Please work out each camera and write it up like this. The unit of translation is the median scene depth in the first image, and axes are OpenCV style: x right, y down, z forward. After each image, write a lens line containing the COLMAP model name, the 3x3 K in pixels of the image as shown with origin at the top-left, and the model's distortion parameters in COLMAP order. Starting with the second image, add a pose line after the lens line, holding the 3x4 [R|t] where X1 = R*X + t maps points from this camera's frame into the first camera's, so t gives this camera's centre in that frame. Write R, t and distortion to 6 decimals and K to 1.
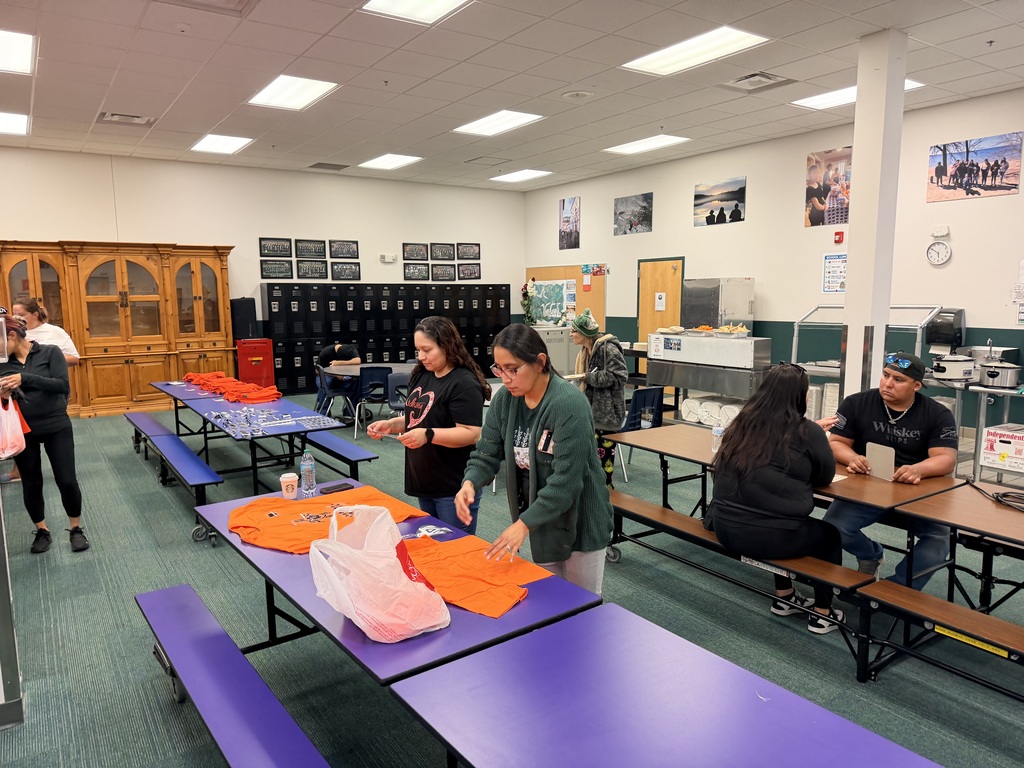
lens RADIAL K [[718.5, 0, 510.9], [0, 718.5, 386.1], [0, 0, 1]] dist [0.013399, -0.007578]
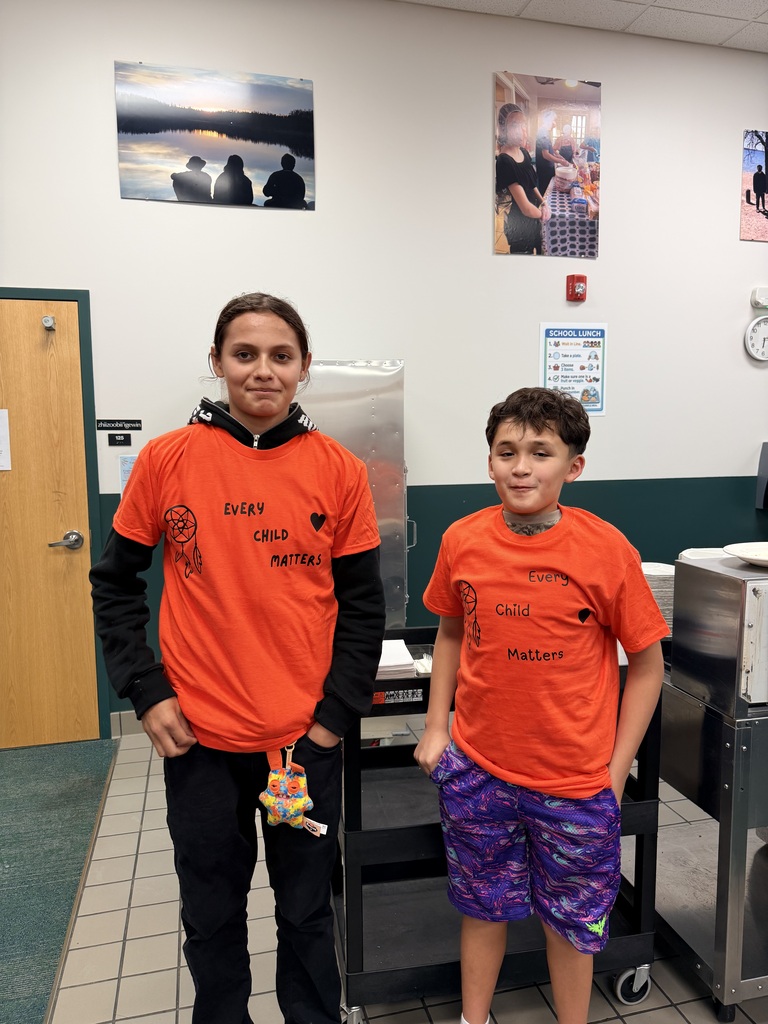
lens RADIAL K [[718.5, 0, 383.4], [0, 718.5, 513.5], [0, 0, 1]] dist [0.013399, -0.007578]
pose [[0.353212, -0.090051, 0.931200, -0.010592], [0.124588, 0.991019, 0.048578, -0.104188], [-0.927211, 0.098858, 0.361258, 0.948315]]
